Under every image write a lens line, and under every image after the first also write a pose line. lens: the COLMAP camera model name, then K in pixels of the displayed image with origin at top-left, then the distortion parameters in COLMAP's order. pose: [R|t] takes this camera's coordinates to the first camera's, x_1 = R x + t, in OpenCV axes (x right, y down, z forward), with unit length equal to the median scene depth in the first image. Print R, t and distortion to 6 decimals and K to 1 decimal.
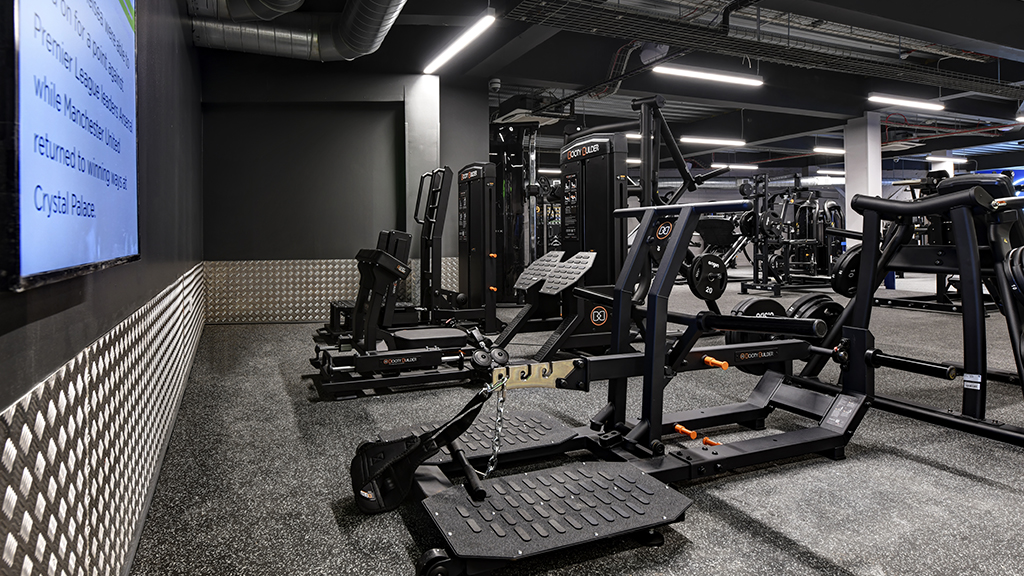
lens RADIAL K [[598.1, 0, 539.6], [0, 598.1, 264.4], [0, 0, 1]] dist [-0.006148, -0.000915]
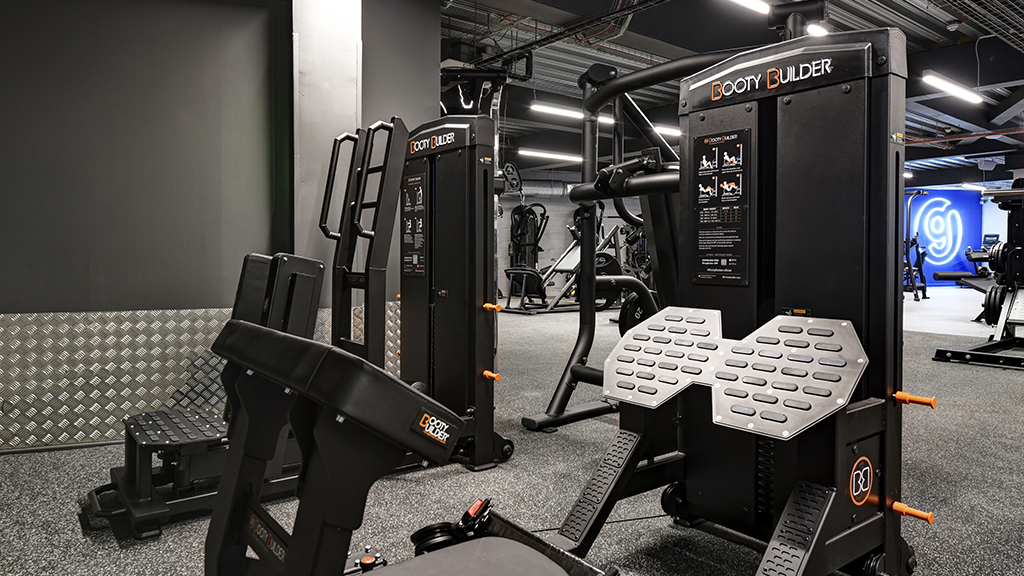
lens RADIAL K [[664.9, 0, 512.5], [0, 664.9, 287.9], [0, 0, 1]] dist [0.002337, -0.003495]
pose [[0.982684, 0.003814, 0.185248, -0.156583], [-0.004904, 0.999973, 0.005426, -0.032739], [-0.185223, -0.006240, 0.982677, 0.452339]]
